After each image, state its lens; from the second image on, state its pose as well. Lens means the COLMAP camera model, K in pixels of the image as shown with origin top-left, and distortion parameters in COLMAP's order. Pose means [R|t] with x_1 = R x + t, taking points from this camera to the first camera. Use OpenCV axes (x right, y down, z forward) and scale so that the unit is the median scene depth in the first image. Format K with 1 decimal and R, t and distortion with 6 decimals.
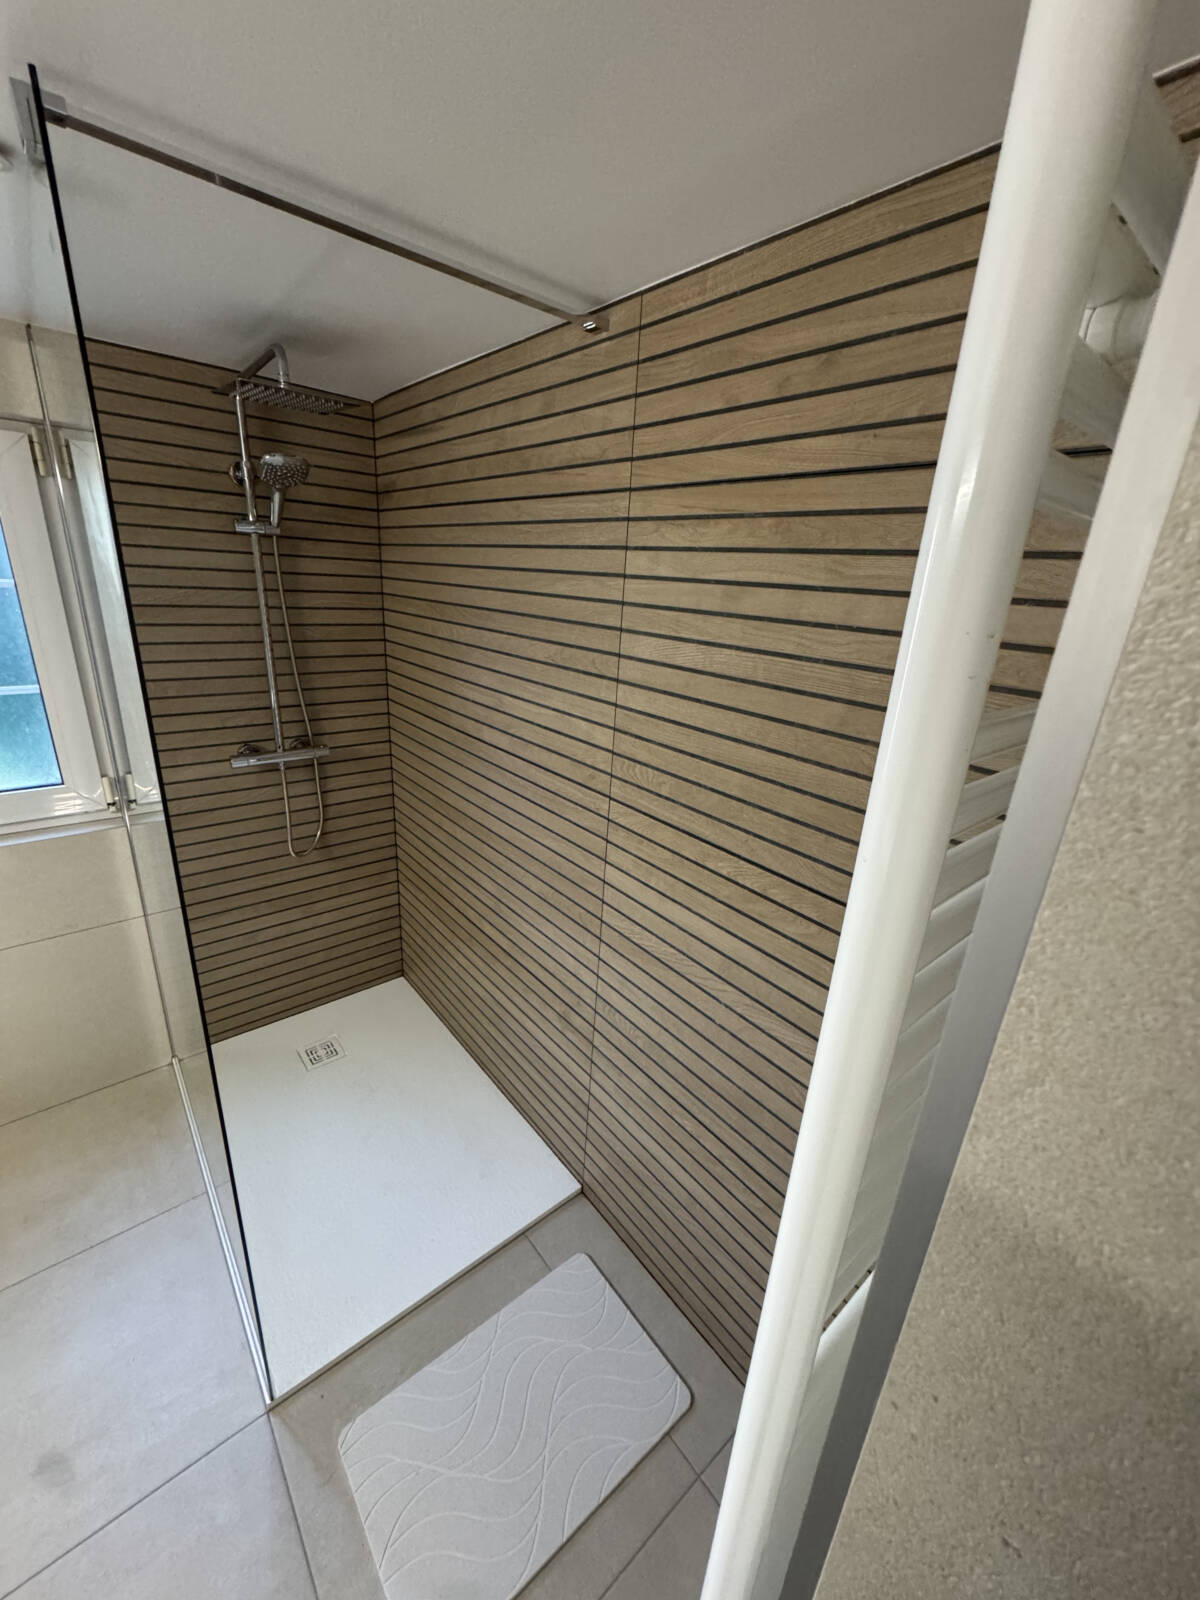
lens RADIAL K [[638.7, 0, 606.2], [0, 638.7, 802.8], [0, 0, 1]] dist [-0.002648, 0.000566]
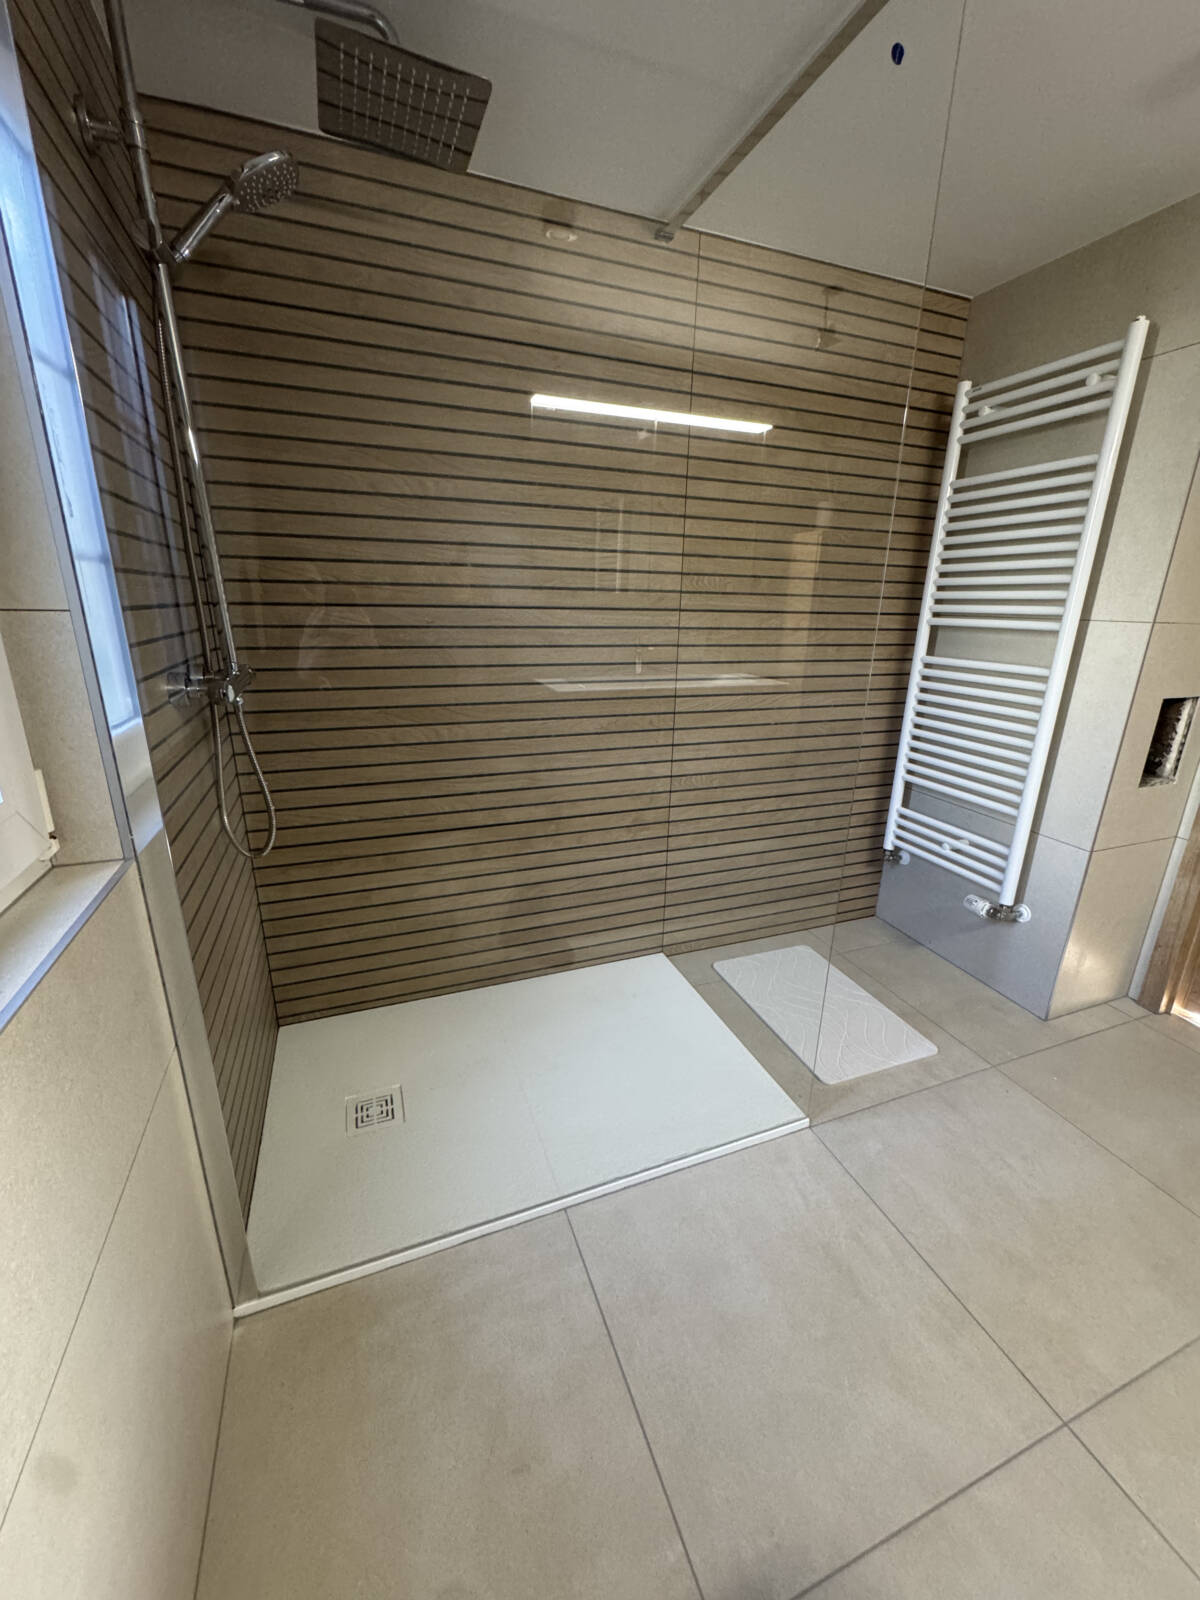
lens RADIAL K [[638.7, 0, 605.1], [0, 638.7, 801.2], [0, 0, 1]] dist [-0.002648, 0.000566]
pose [[0.324854, -0.335592, 0.884222, -1.469459], [0.314378, 0.920081, 0.233702, -0.001151], [-0.891985, 0.202061, 0.404395, 0.720647]]
